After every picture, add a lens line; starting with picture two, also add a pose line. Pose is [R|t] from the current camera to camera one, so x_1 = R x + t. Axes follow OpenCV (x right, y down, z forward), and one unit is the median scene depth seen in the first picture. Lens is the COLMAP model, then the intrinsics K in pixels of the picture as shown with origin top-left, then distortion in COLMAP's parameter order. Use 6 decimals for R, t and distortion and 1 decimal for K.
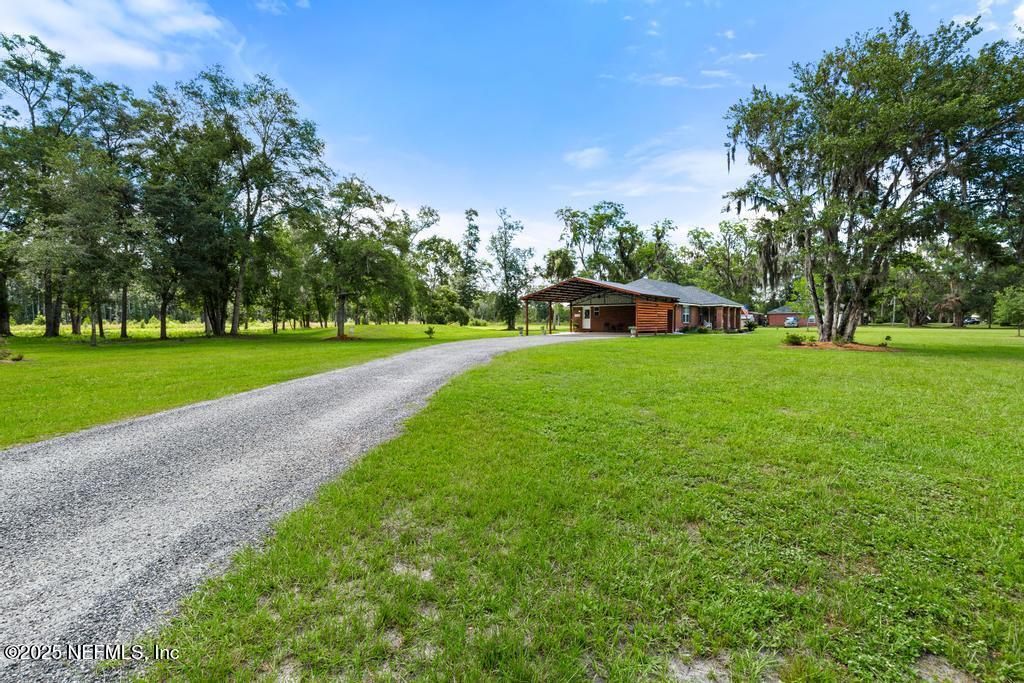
lens RADIAL K [[470.2, 0, 511.8], [0, 470.2, 336.5], [0, 0, 1]] dist [0.007501, 0.000633]
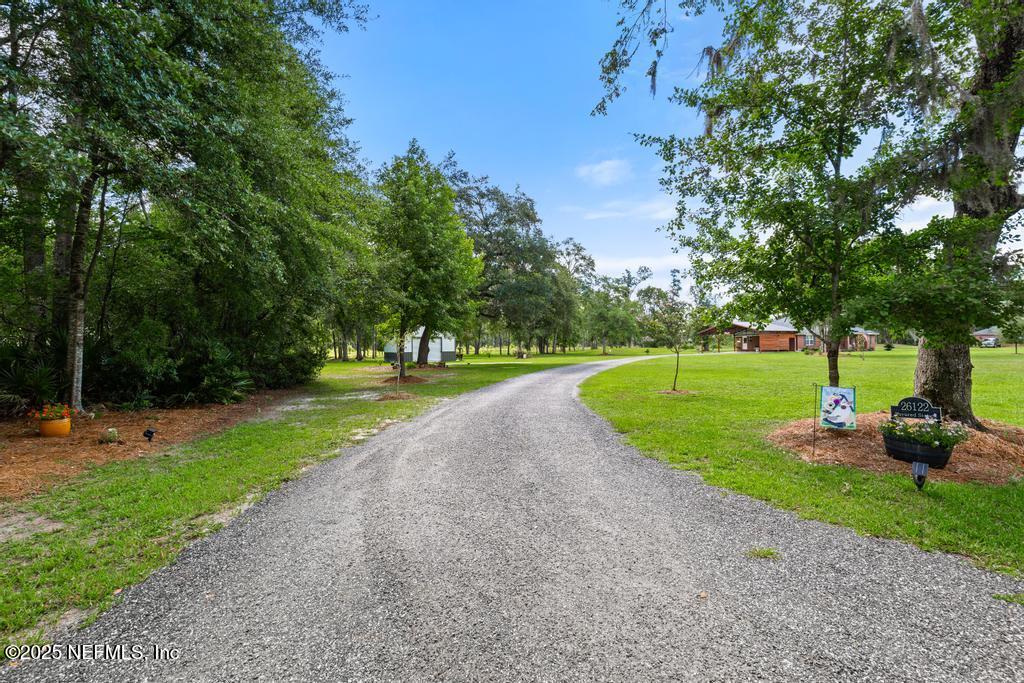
lens RADIAL K [[470.2, 0, 505.5], [0, 470.2, 341.9], [0, 0, 1]] dist [0.007501, 0.000633]
pose [[0.896695, -0.014734, -0.442404, 0.086927], [-0.002680, 0.999247, -0.038711, 0.015105], [0.442641, 0.035898, 0.895980, -0.542265]]
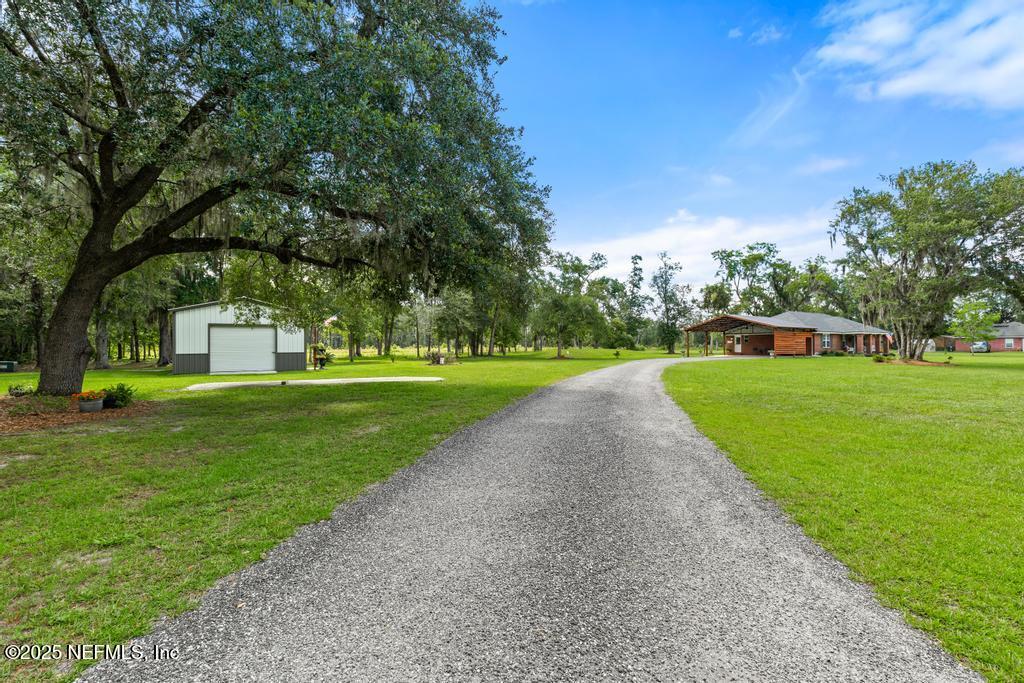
lens RADIAL K [[470.2, 0, 504.4], [0, 470.2, 340.3], [0, 0, 1]] dist [0.007501, 0.000633]
pose [[0.946776, -0.004711, -0.321859, -0.018165], [-0.009900, 0.998994, -0.043743, 0.007903], [0.321741, 0.044602, 0.945777, -0.257970]]
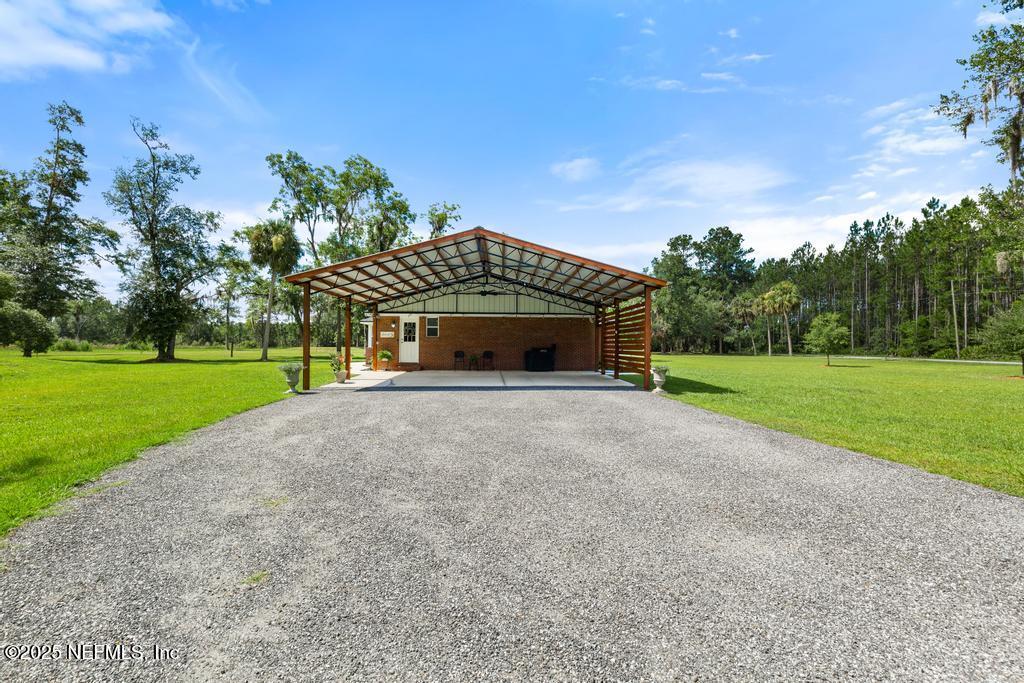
lens RADIAL K [[470.2, 0, 518.1], [0, 470.2, 340.1], [0, 0, 1]] dist [0.007501, 0.000633]
pose [[0.768661, 0.013874, 0.639506, -0.037842], [0.012435, 0.999252, -0.036624, -0.013141], [-0.639536, 0.036104, 0.767913, 0.355255]]
